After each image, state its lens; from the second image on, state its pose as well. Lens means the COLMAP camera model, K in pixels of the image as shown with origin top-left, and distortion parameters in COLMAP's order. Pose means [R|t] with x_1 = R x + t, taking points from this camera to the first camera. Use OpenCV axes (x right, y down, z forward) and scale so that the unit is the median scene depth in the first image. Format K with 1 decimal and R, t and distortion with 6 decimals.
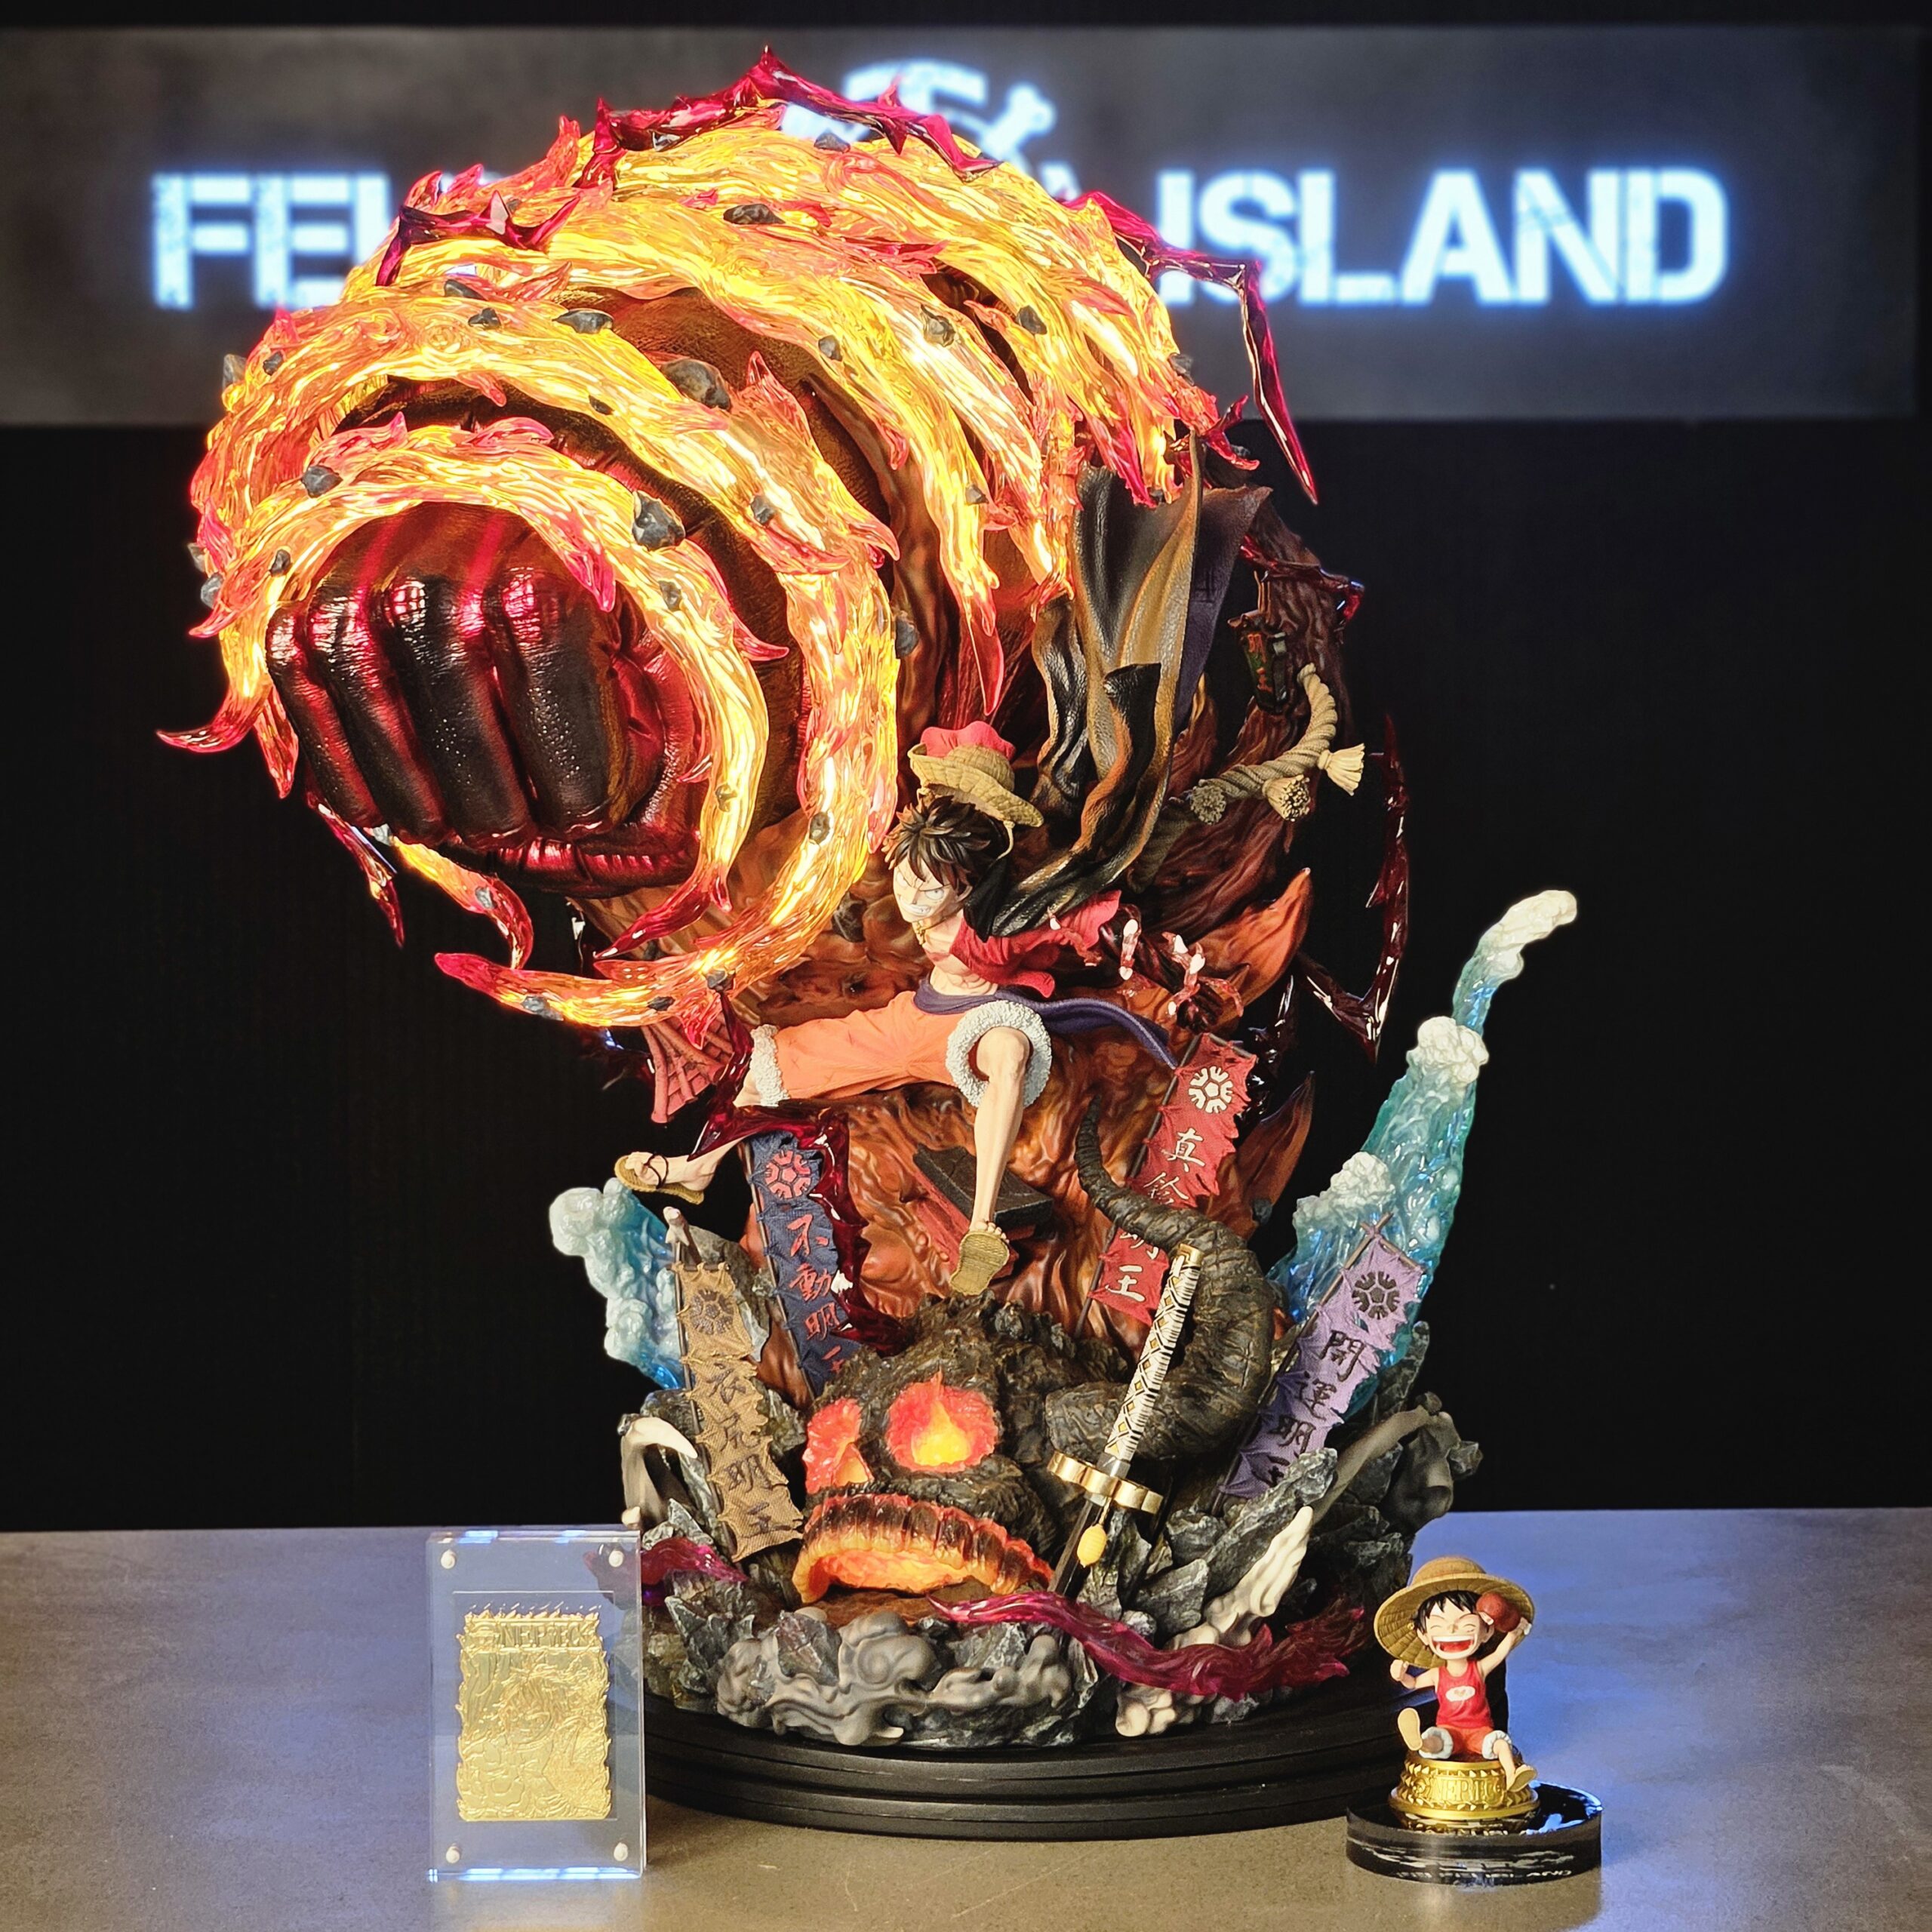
lens RADIAL K [[4778.4, 0, 1087.4], [0, 4778.4, 1031.5], [0, 0, 1]] dist [-0.890293, 12.814209]
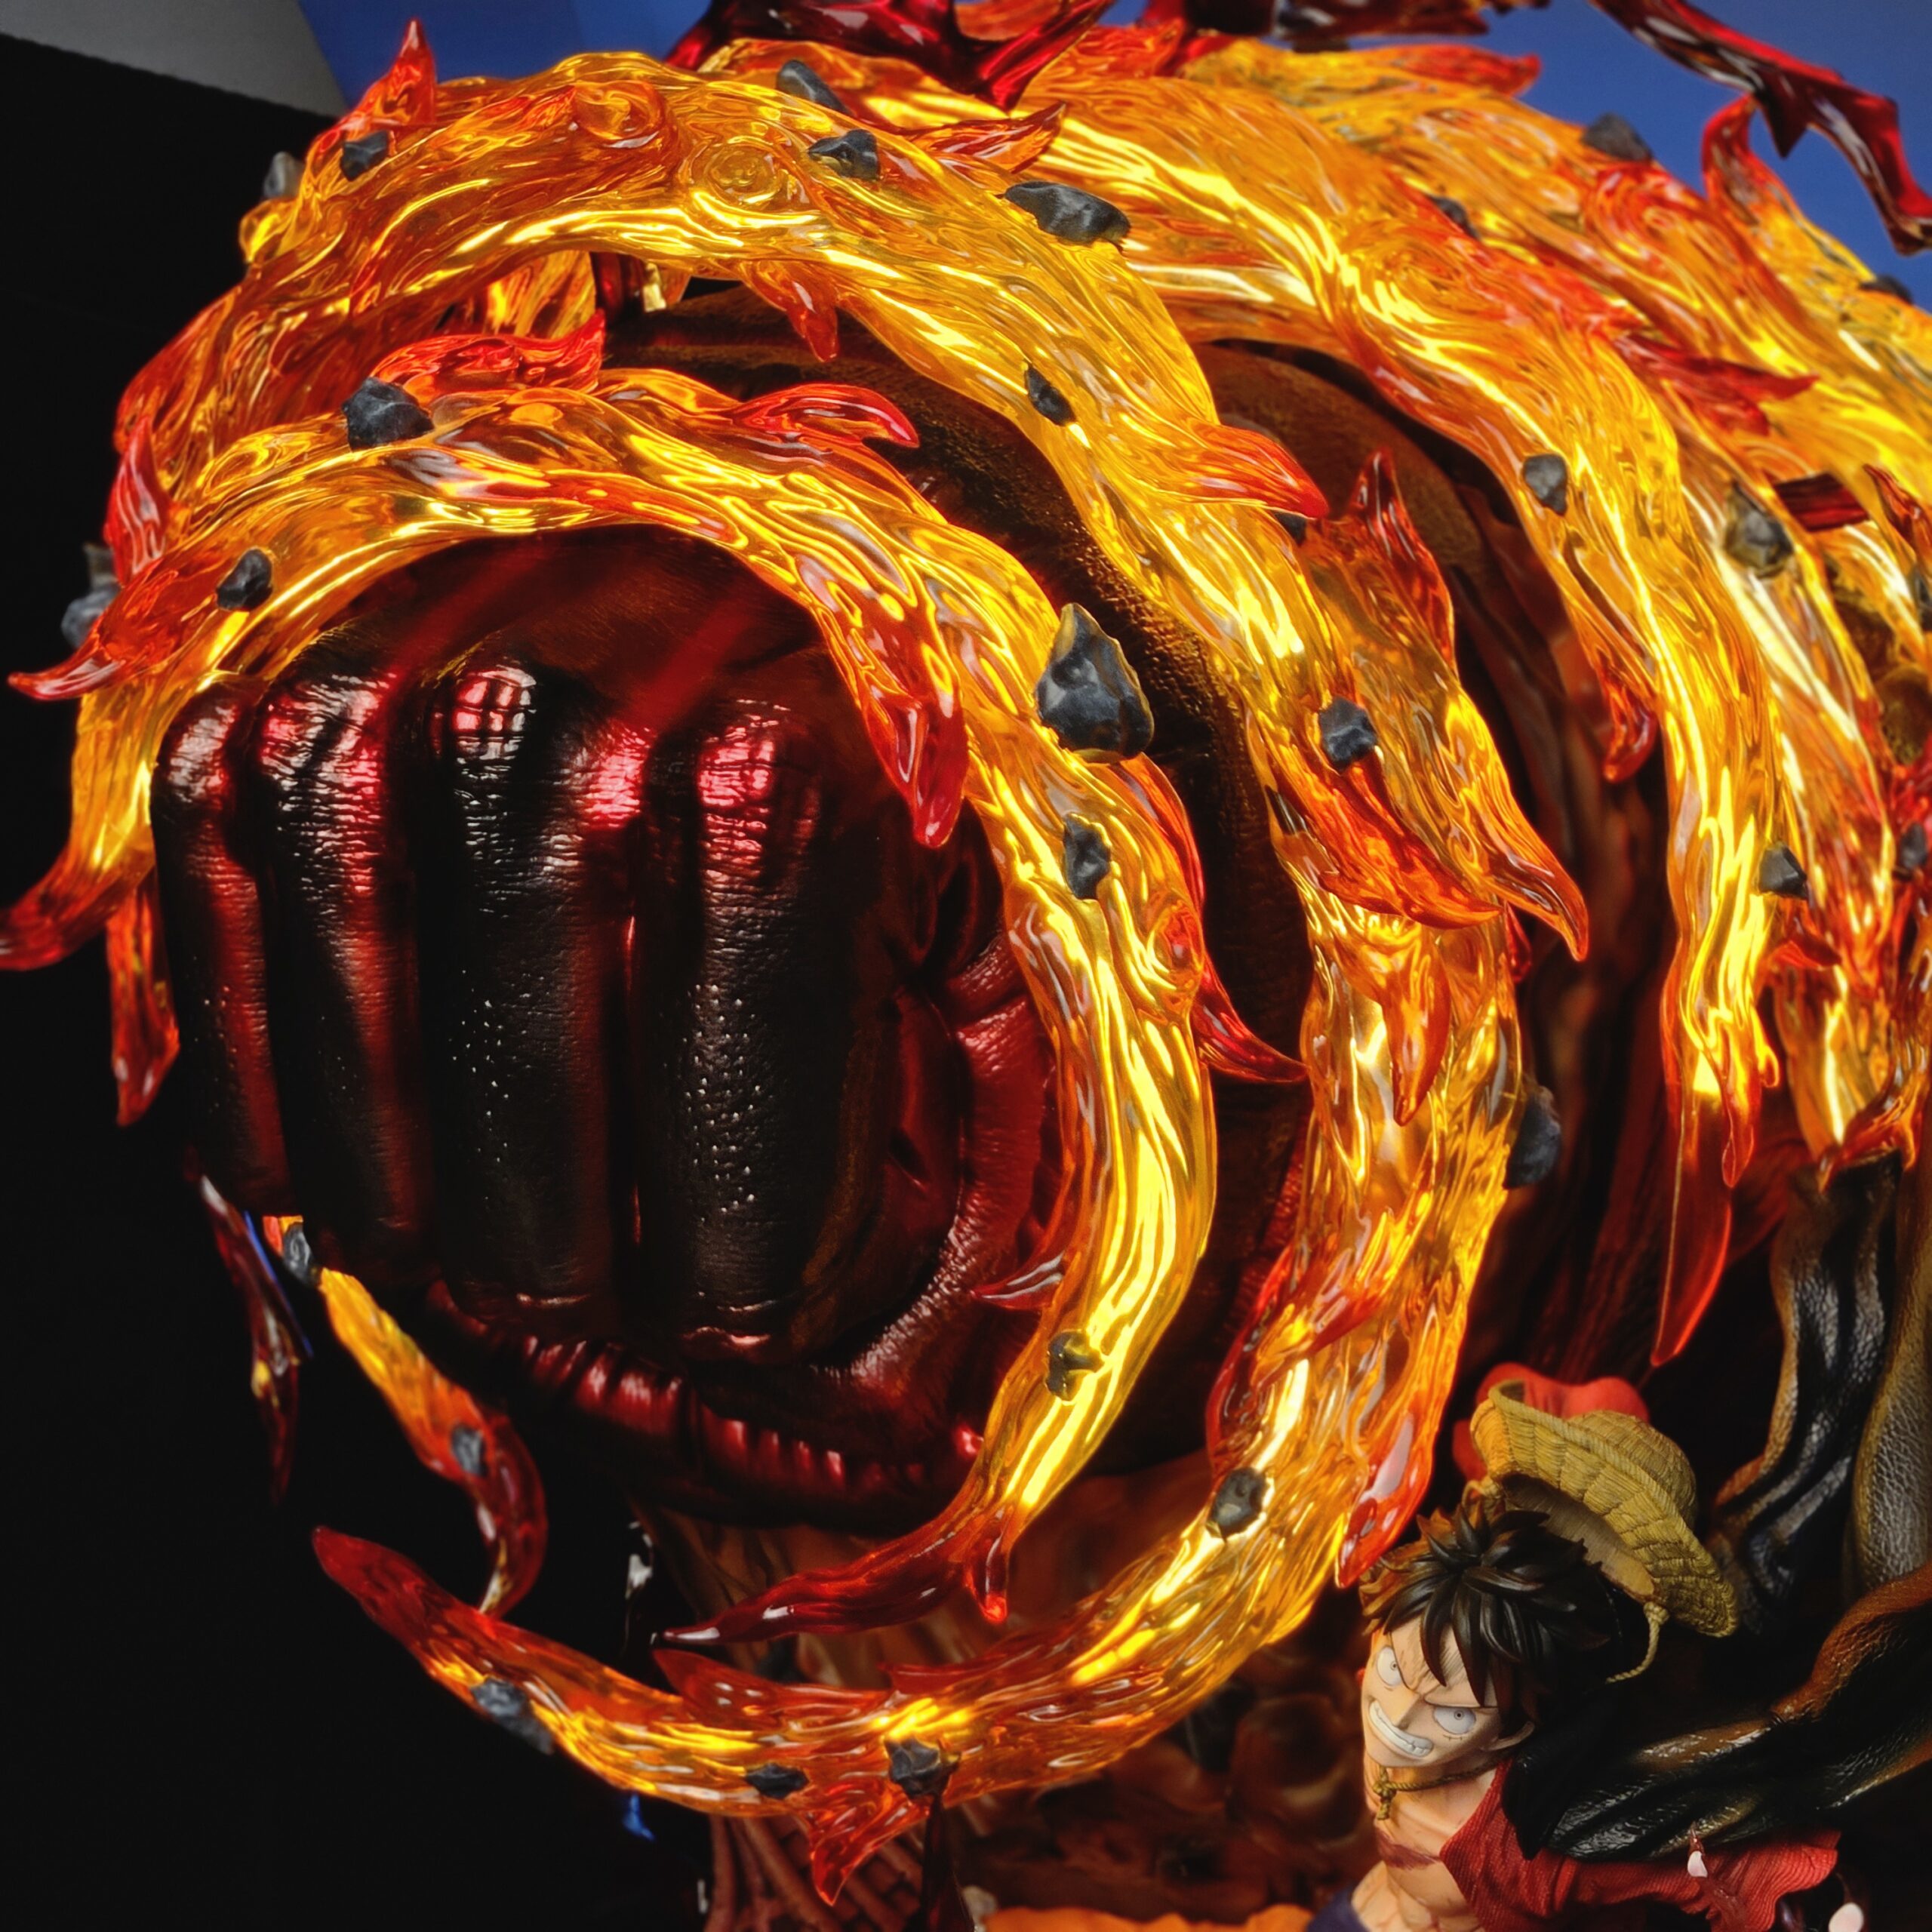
lens RADIAL K [[4778.4, 0, 1087.4], [0, 4778.4, 1031.5], [0, 0, 1]] dist [-0.890293, 12.814209]
pose [[0.959823, 0.276342, -0.048733, -0.059993], [-0.280598, 0.943944, -0.173878, -0.003703], [-0.002048, 0.180567, 0.983561, 0.557570]]
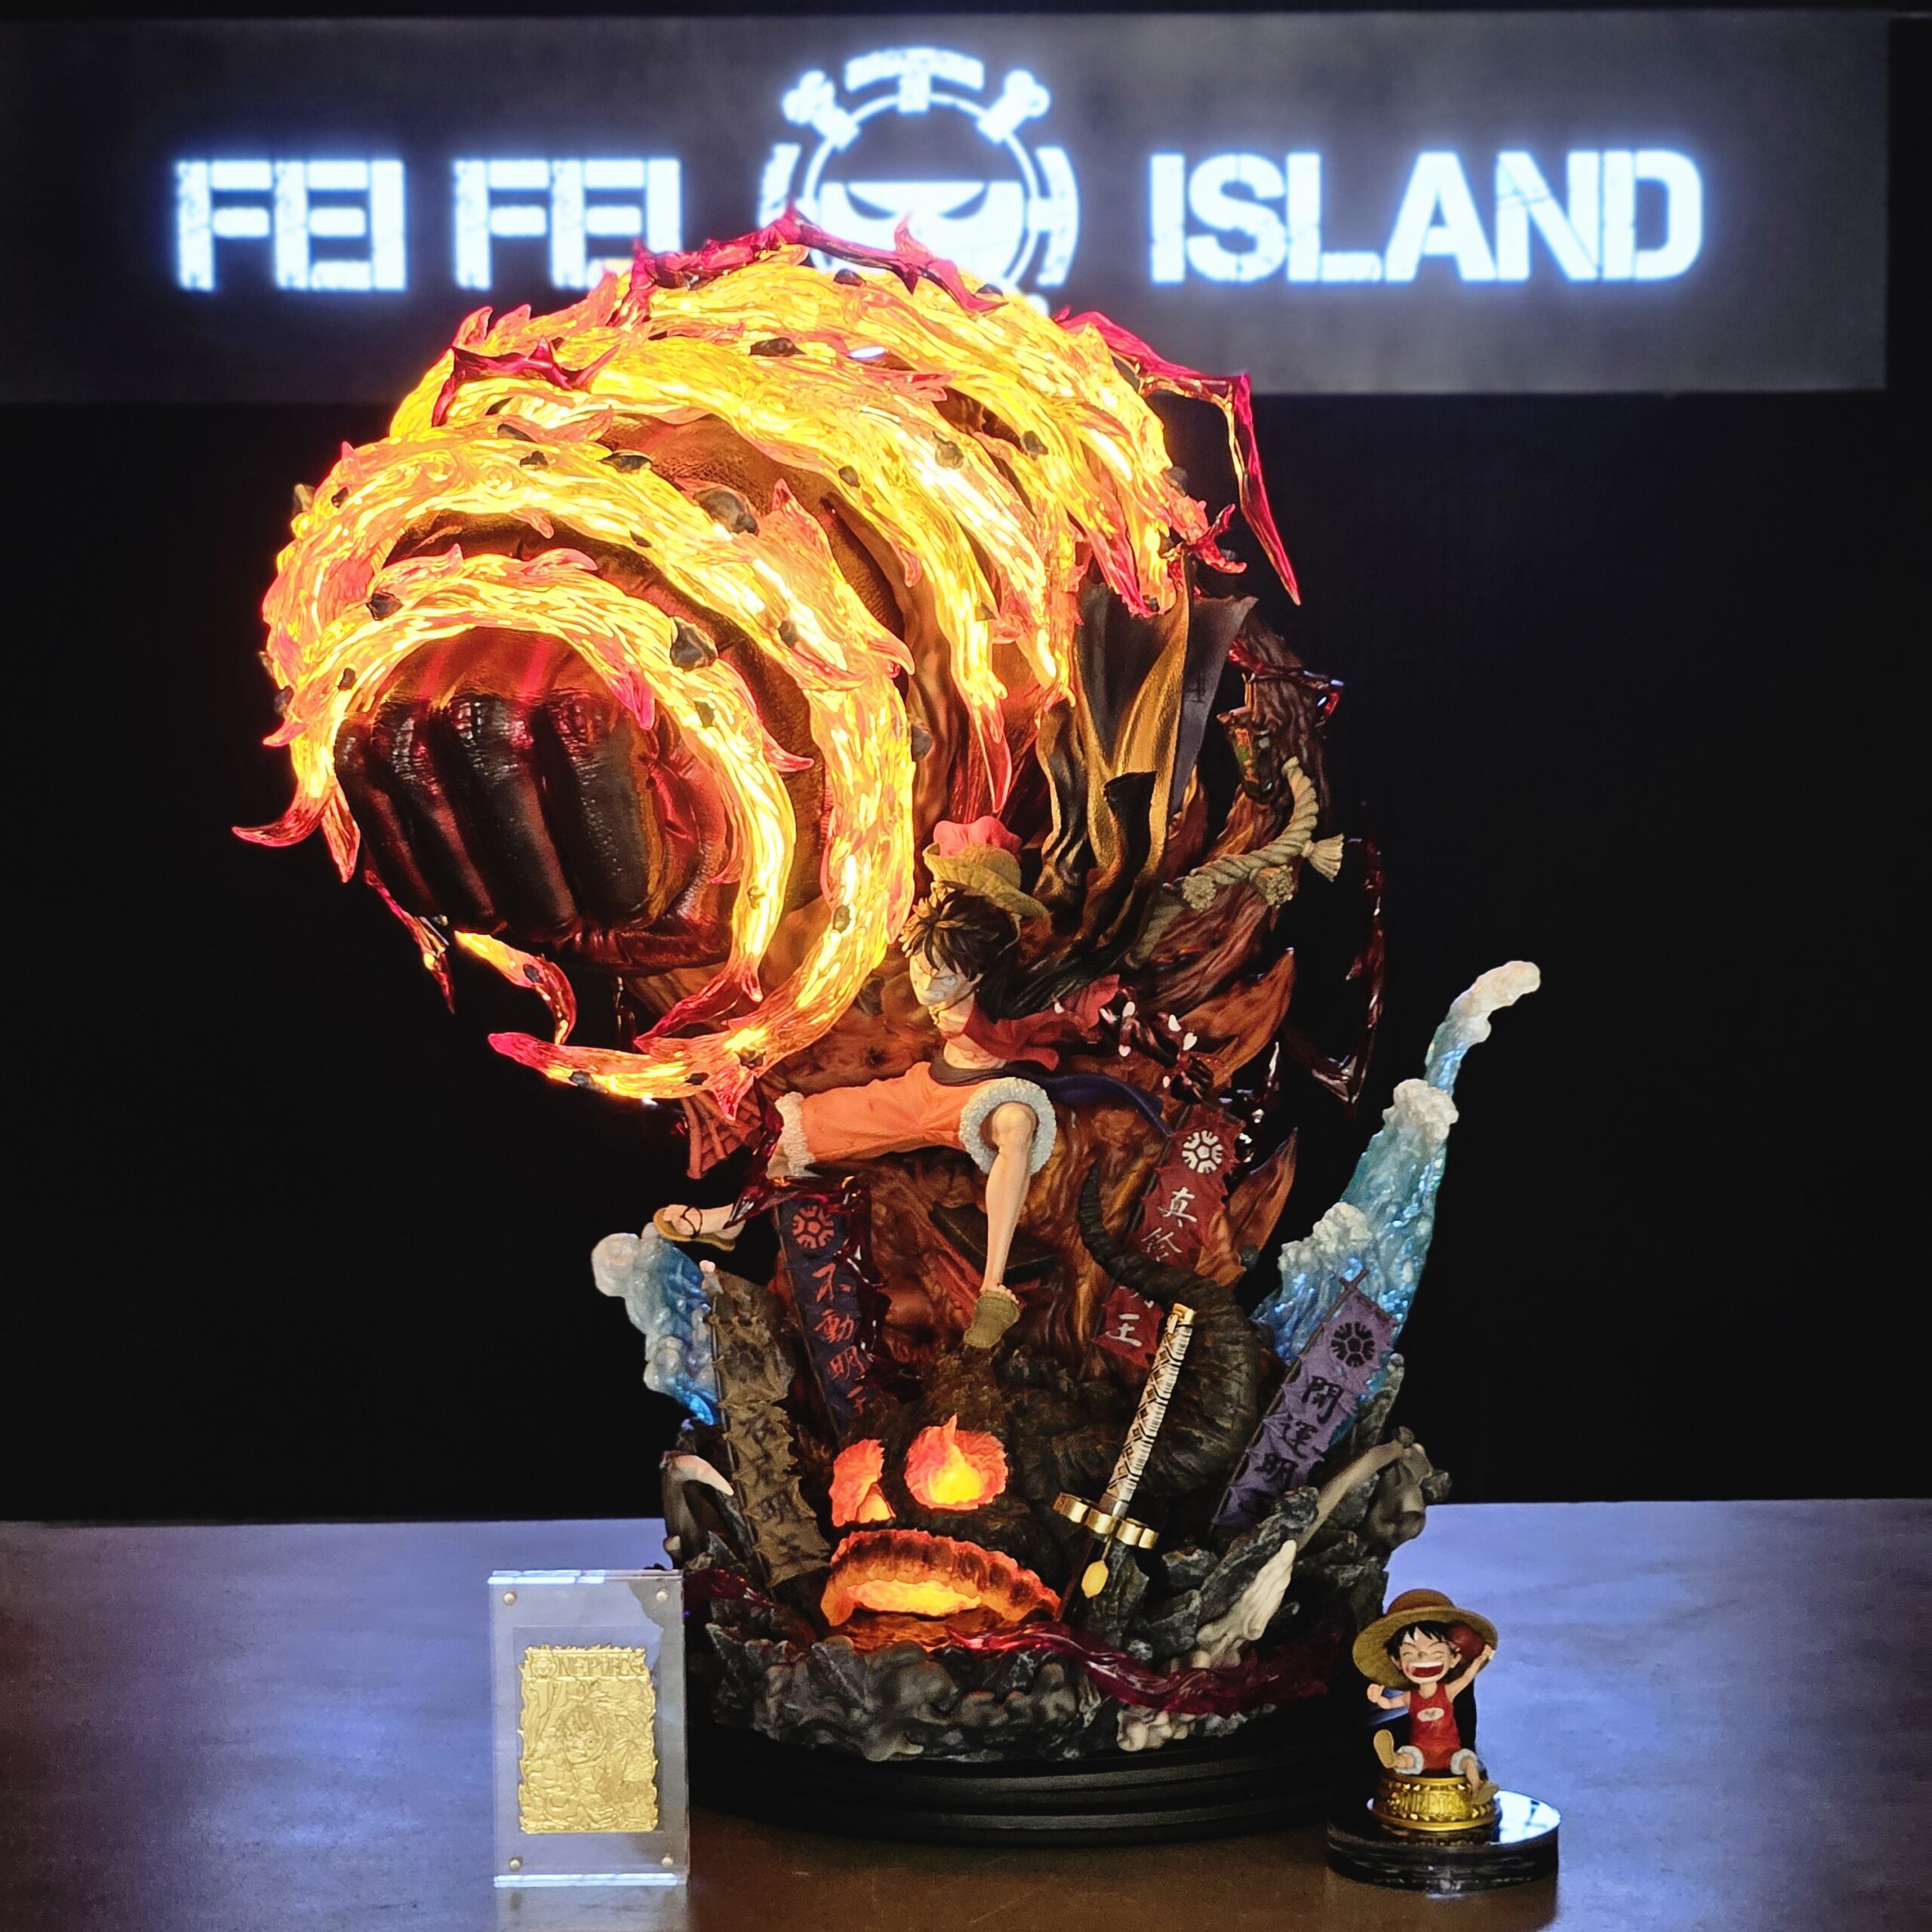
lens RADIAL K [[4778.4, 0, 1087.4], [0, 4778.4, 1031.5], [0, 0, 1]] dist [-0.890293, 12.814209]
pose [[0.999993, -0.003630, 0.001106, -0.001508], [0.003599, 0.999641, 0.026533, -0.045533], [-0.001201, -0.026529, 0.999647, -0.089283]]
